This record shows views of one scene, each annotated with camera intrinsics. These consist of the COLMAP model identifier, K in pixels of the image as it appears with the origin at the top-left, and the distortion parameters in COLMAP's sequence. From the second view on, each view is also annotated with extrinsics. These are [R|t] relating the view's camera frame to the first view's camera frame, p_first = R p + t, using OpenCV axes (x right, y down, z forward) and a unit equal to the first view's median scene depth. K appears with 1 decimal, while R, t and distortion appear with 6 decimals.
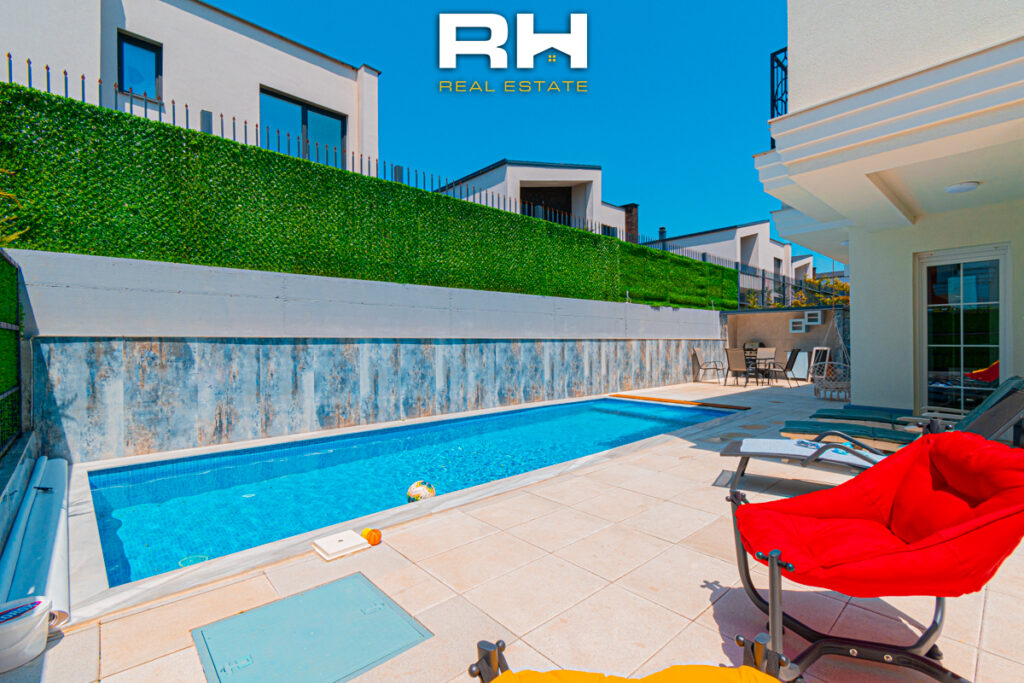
lens RADIAL K [[465.9, 0, 512.3], [0, 465.9, 344.6], [0, 0, 1]] dist [-0.016441, -0.000236]
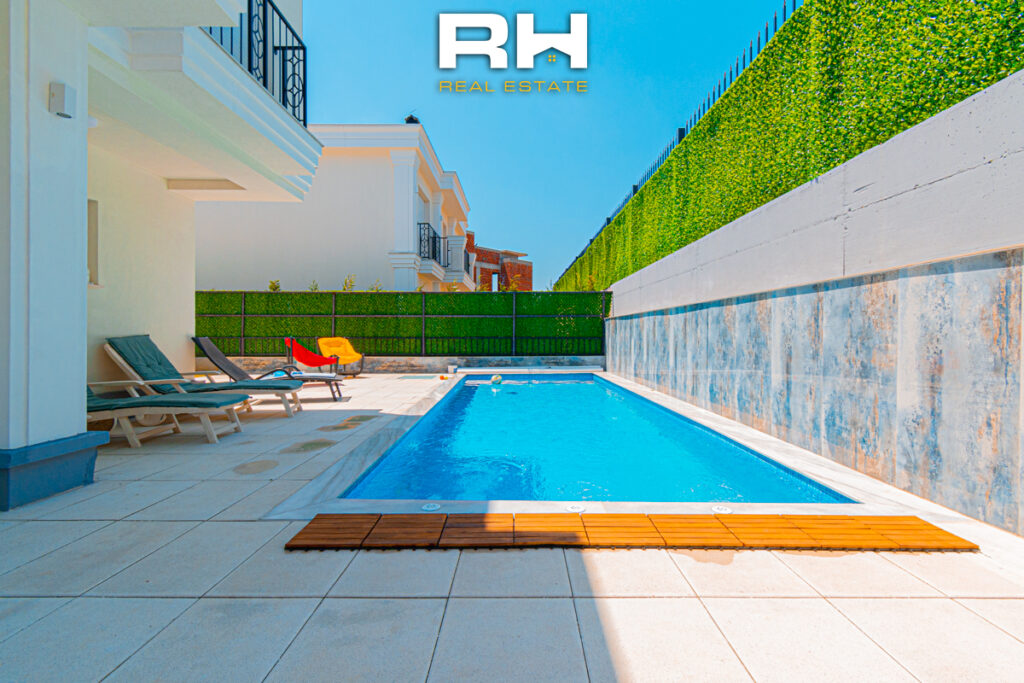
lens RADIAL K [[465.9, 0, 512.1], [0, 465.9, 337.7], [0, 0, 1]] dist [-0.016441, -0.000236]
pose [[-0.680055, 0.010838, -0.733081, 0.319964], [0.008443, 0.999940, 0.006951, 0.036123], [0.733112, -0.001463, -0.680106, 1.085914]]
